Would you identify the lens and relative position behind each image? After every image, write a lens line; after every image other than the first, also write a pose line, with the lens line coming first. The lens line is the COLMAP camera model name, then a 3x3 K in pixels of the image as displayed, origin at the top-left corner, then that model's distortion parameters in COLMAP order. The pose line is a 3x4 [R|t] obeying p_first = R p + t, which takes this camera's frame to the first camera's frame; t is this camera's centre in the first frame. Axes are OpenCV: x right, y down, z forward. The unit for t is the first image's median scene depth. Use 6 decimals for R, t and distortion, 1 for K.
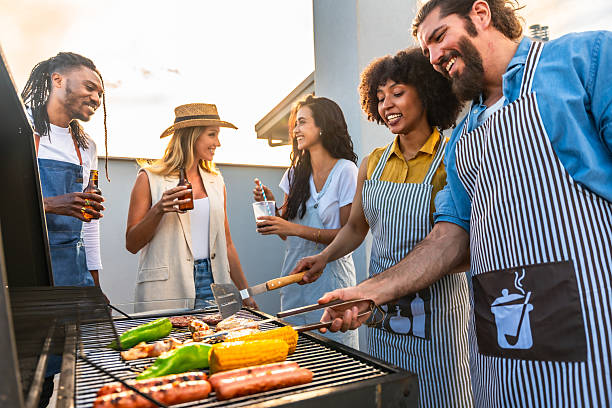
lens RADIAL K [[287.2, 0, 272.7], [0, 287.2, 204.3], [0, 0, 1]] dist [-0.026405, 0.000407]
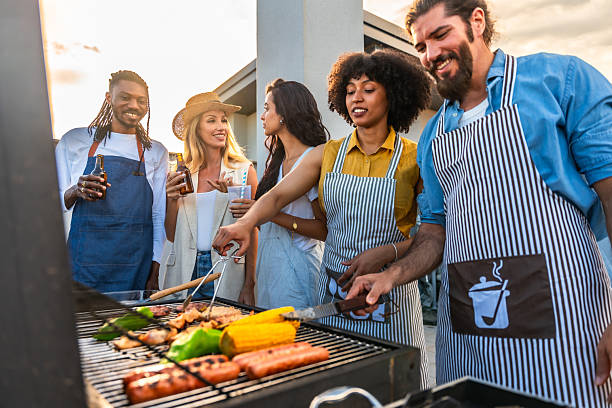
lens RADIAL K [[294.2, 0, 279.4], [0, 294.2, 204.9], [0, 0, 1]] dist [-0.000697, 0.000025]
pose [[0.981844, 0.057901, 0.180637, -0.227732], [-0.066690, 0.996848, 0.042965, 0.015582], [-0.177580, -0.054231, 0.982611, -0.007108]]
